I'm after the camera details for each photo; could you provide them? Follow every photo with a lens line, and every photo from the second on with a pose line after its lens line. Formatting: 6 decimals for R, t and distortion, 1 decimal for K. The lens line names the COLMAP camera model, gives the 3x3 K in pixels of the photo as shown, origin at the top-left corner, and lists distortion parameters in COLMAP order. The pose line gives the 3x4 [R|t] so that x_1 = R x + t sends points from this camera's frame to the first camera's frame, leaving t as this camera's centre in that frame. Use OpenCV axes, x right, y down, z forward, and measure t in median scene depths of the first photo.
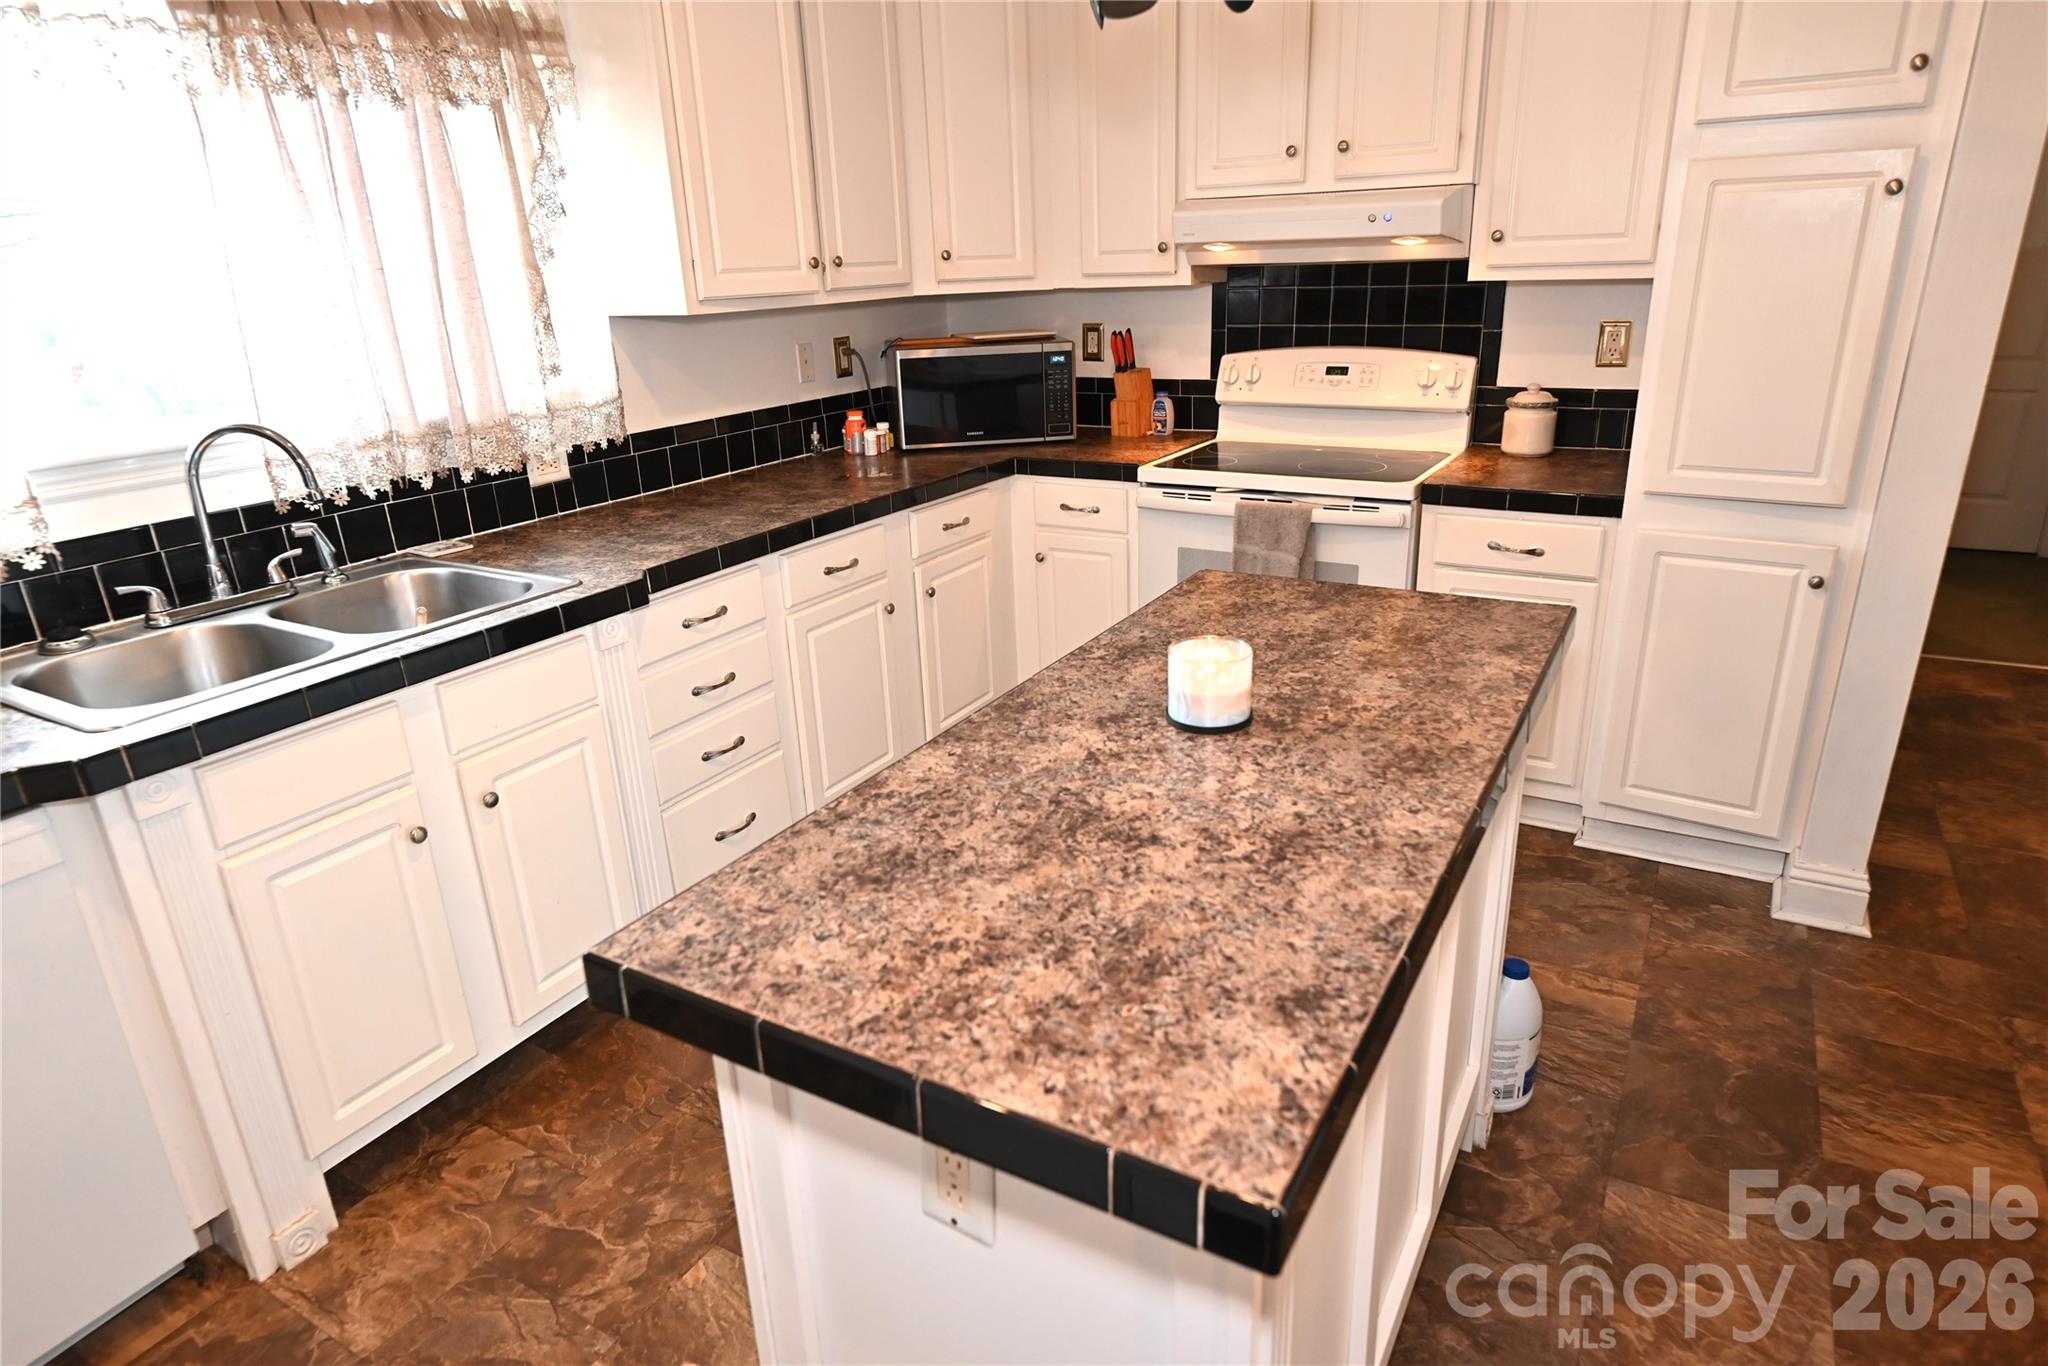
lens RADIAL K [[1178.1, 0, 1024.0], [0, 1178.1, 683.0], [0, 0, 1]] dist [-0.003507, -0.000892]
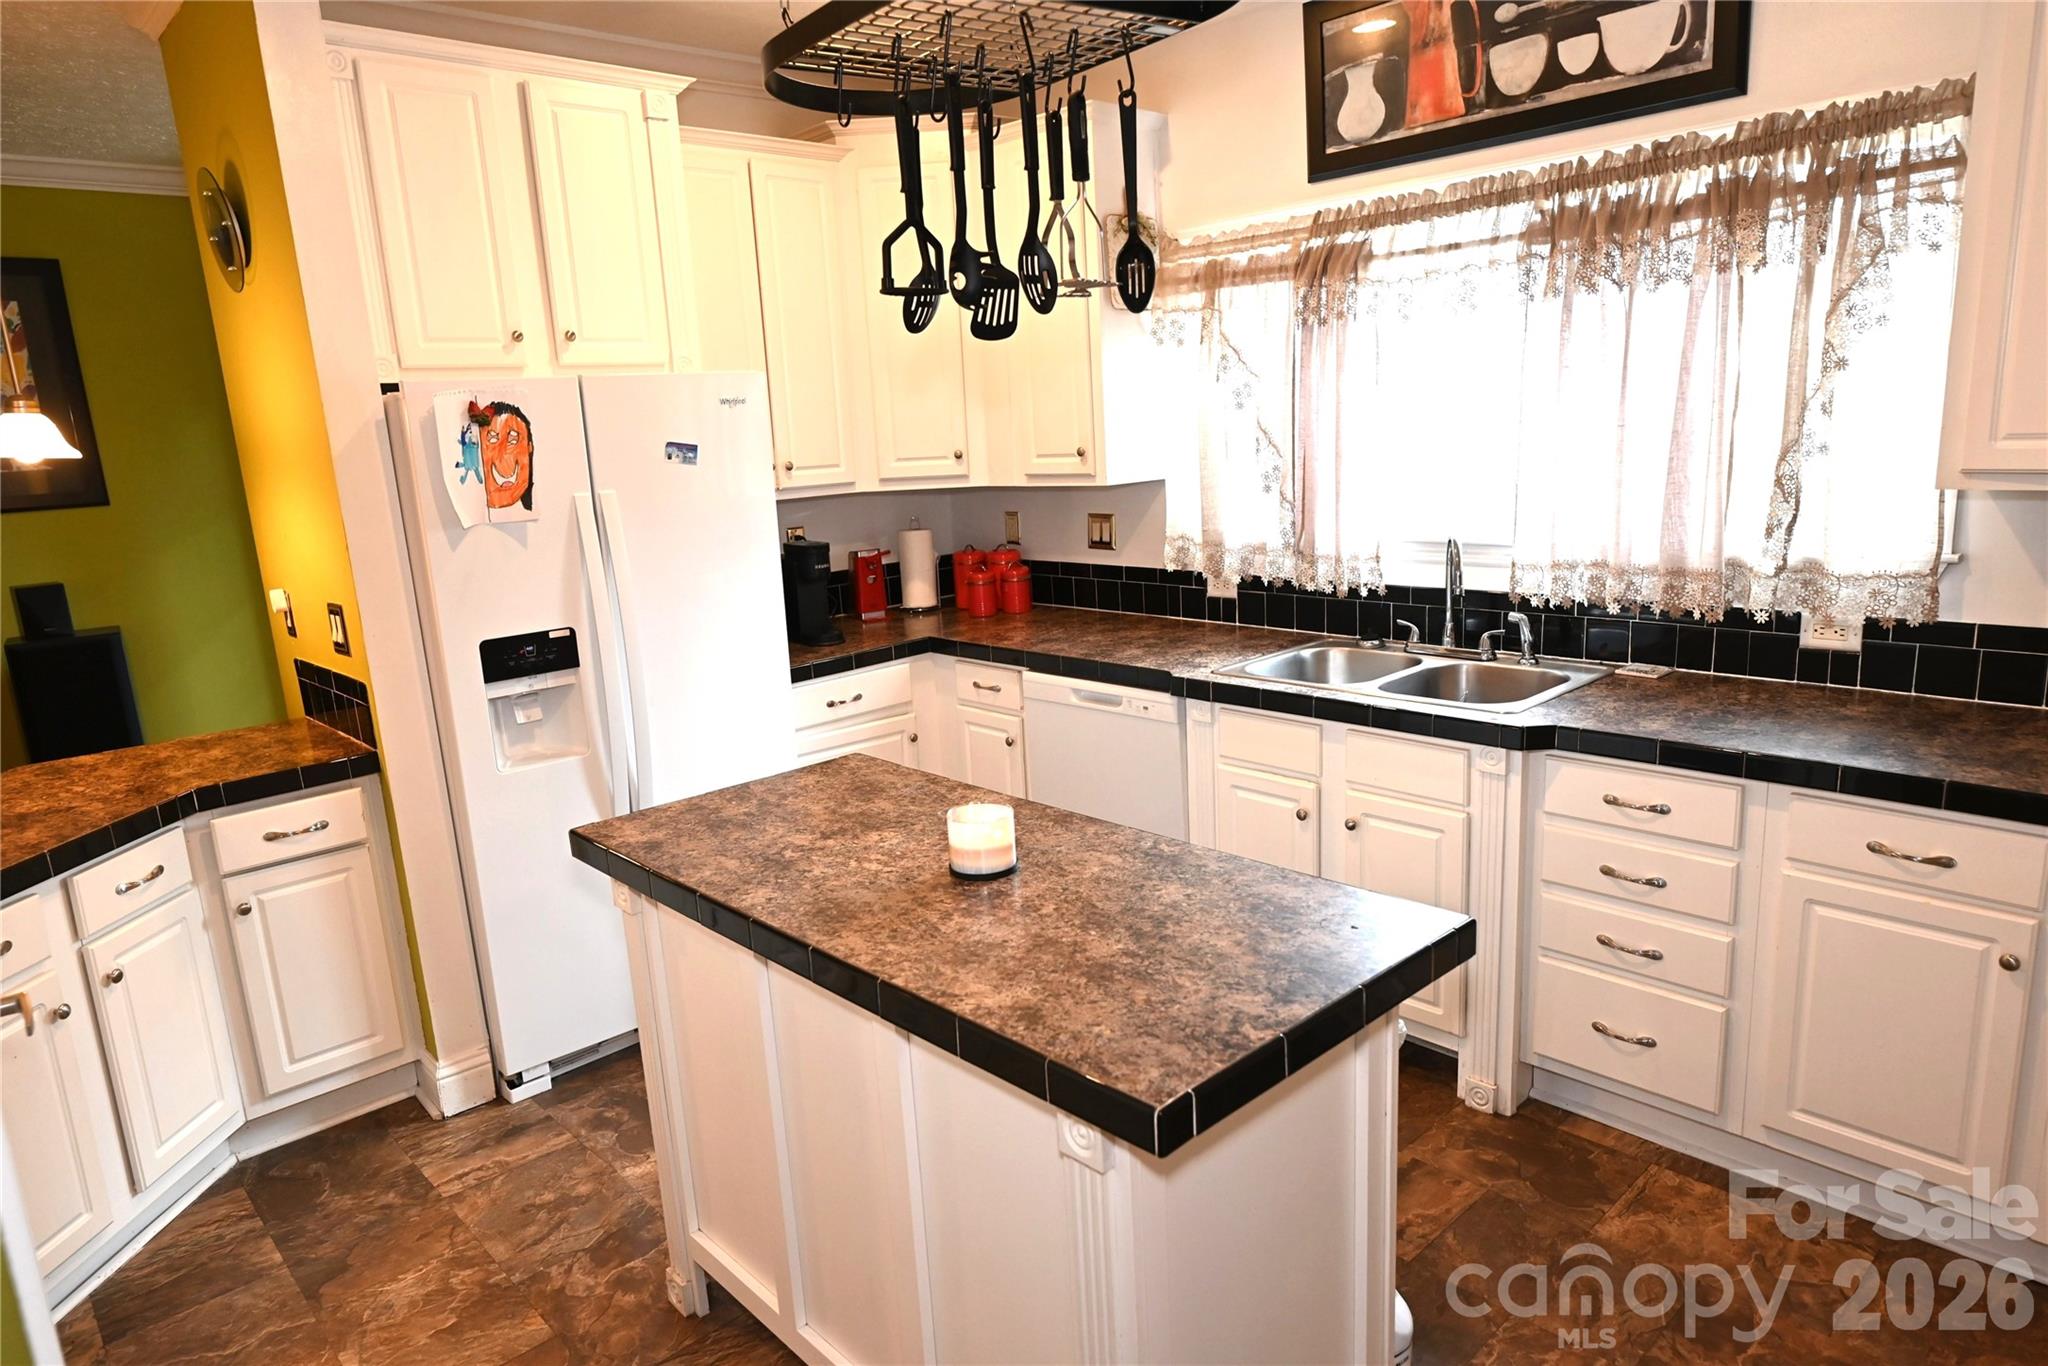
lens RADIAL K [[1253.0, 0, 1024.0], [0, 1253.0, 683.0], [0, 0, 1]] dist [0.006913, 0.001211]
pose [[-0.285735, 0.254375, -0.923931, 1.195549], [-0.265674, 0.905309, 0.331411, -0.540709], [0.920746, 0.340160, -0.191098, 1.120015]]
